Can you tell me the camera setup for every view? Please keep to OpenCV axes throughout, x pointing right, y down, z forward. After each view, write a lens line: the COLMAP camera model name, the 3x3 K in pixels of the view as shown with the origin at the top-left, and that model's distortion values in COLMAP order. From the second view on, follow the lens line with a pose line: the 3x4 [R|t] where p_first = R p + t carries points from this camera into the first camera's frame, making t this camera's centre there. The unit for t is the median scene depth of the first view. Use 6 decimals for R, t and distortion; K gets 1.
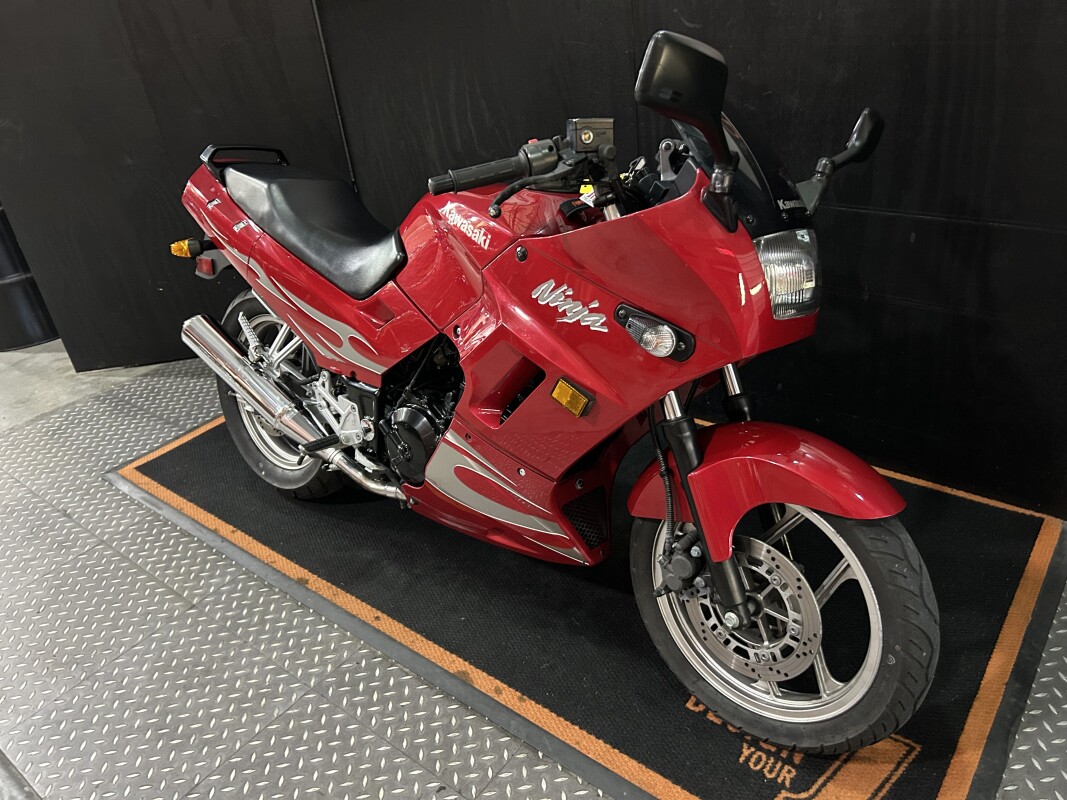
lens RADIAL K [[804.5, 0, 544.4], [0, 804.5, 405.4], [0, 0, 1]] dist [0.046422, -0.051026]
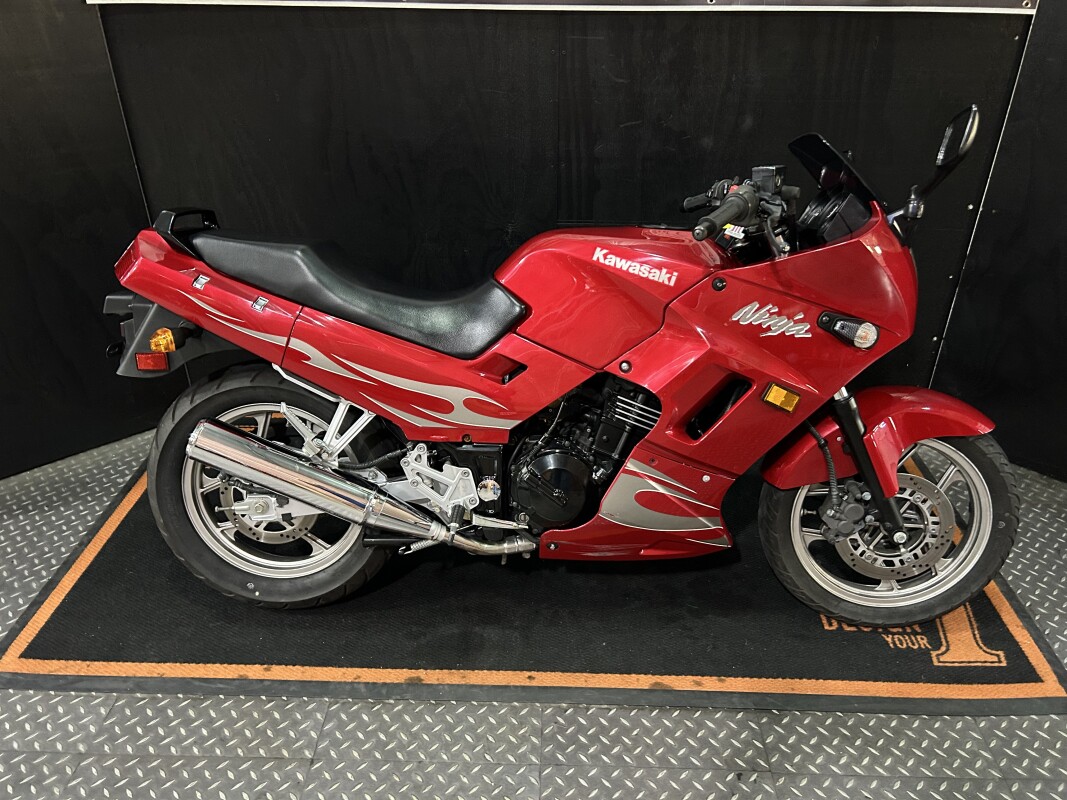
lens RADIAL K [[804.5, 0, 541.4], [0, 804.5, 406.5], [0, 0, 1]] dist [0.046422, -0.051026]
pose [[0.797237, -0.205658, 0.567554, -0.726884], [0.221944, 0.974187, 0.041243, -0.097950], [-0.561386, 0.093084, 0.822302, 0.173965]]
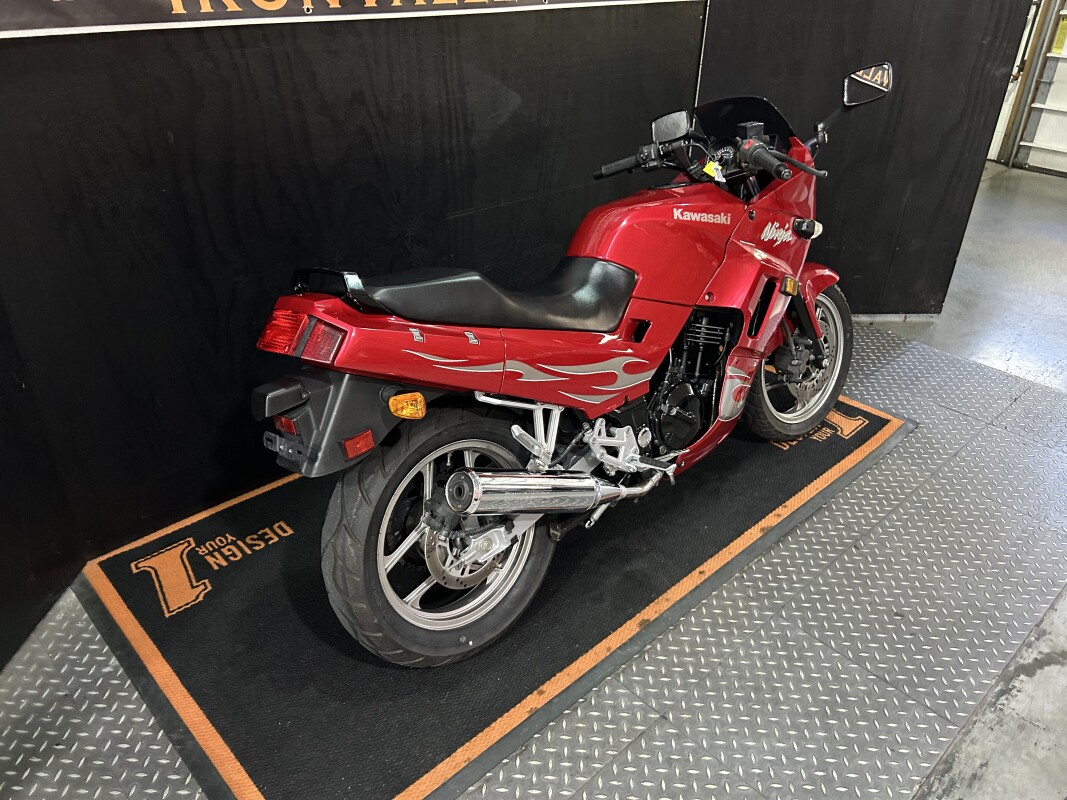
lens RADIAL K [[804.5, 0, 535.2], [0, 804.5, 399.5], [0, 0, 1]] dist [0.046422, -0.051026]
pose [[0.145196, -0.404467, 0.902953, -1.271699], [0.460934, 0.835191, 0.299995, -0.432154], [-0.875476, 0.372644, 0.307698, 0.810329]]
